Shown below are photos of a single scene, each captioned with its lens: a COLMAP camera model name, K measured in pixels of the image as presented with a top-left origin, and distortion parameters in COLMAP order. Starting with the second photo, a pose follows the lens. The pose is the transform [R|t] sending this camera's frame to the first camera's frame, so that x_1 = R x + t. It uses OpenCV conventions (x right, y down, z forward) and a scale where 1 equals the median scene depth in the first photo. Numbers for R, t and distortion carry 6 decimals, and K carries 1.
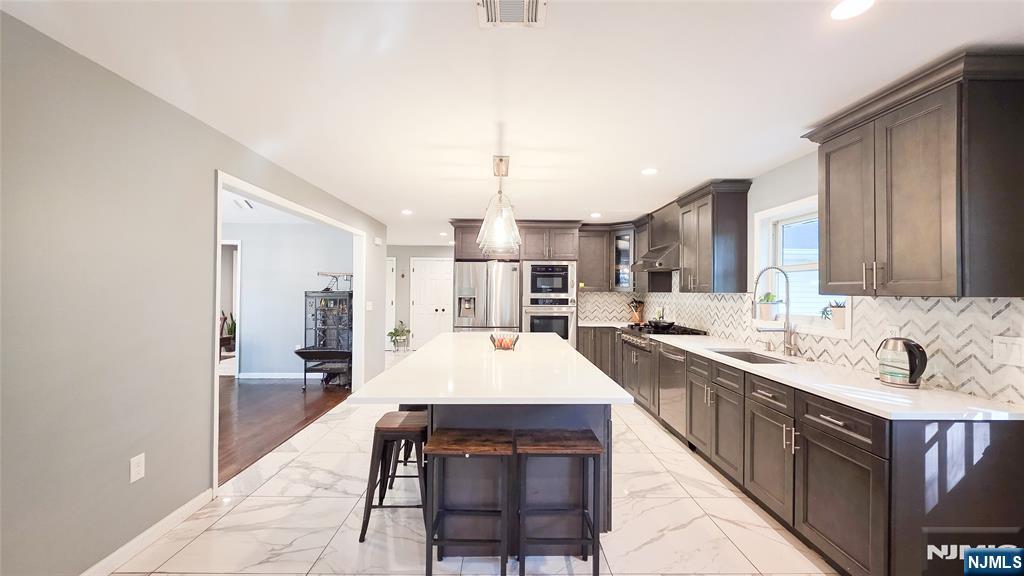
lens RADIAL K [[409.5, 0, 510.4], [0, 409.5, 287.1], [0, 0, 1]] dist [0.001660, 0.000082]
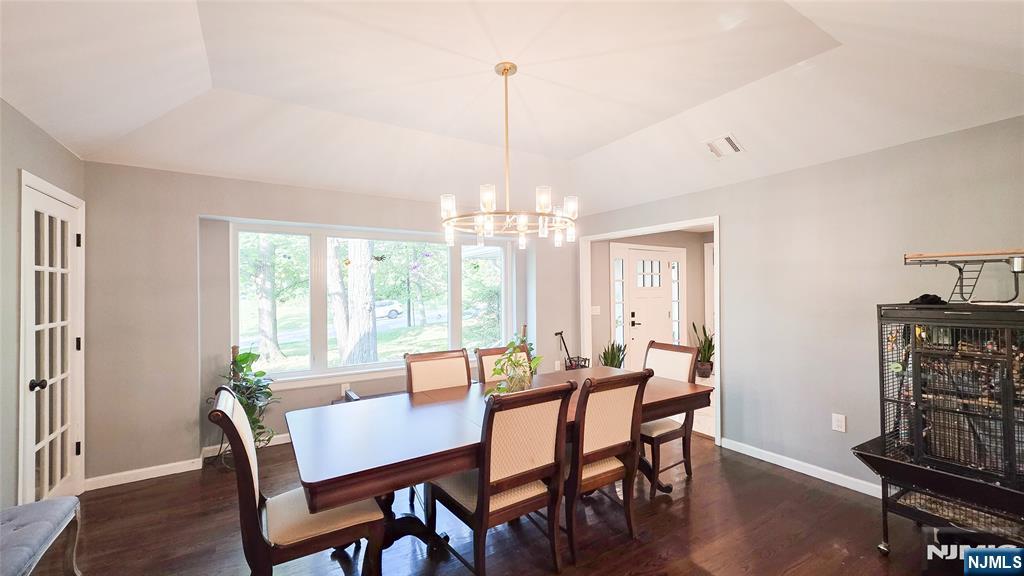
lens RADIAL K [[409.5, 0, 510.4], [0, 409.5, 287.1], [0, 0, 1]] dist [0.001660, 0.000082]
pose [[0.514163, -0.019393, -0.857473, -0.332313], [0.019010, 0.999756, -0.011212, -0.010147], [0.857482, -0.010536, 0.514406, 0.471725]]
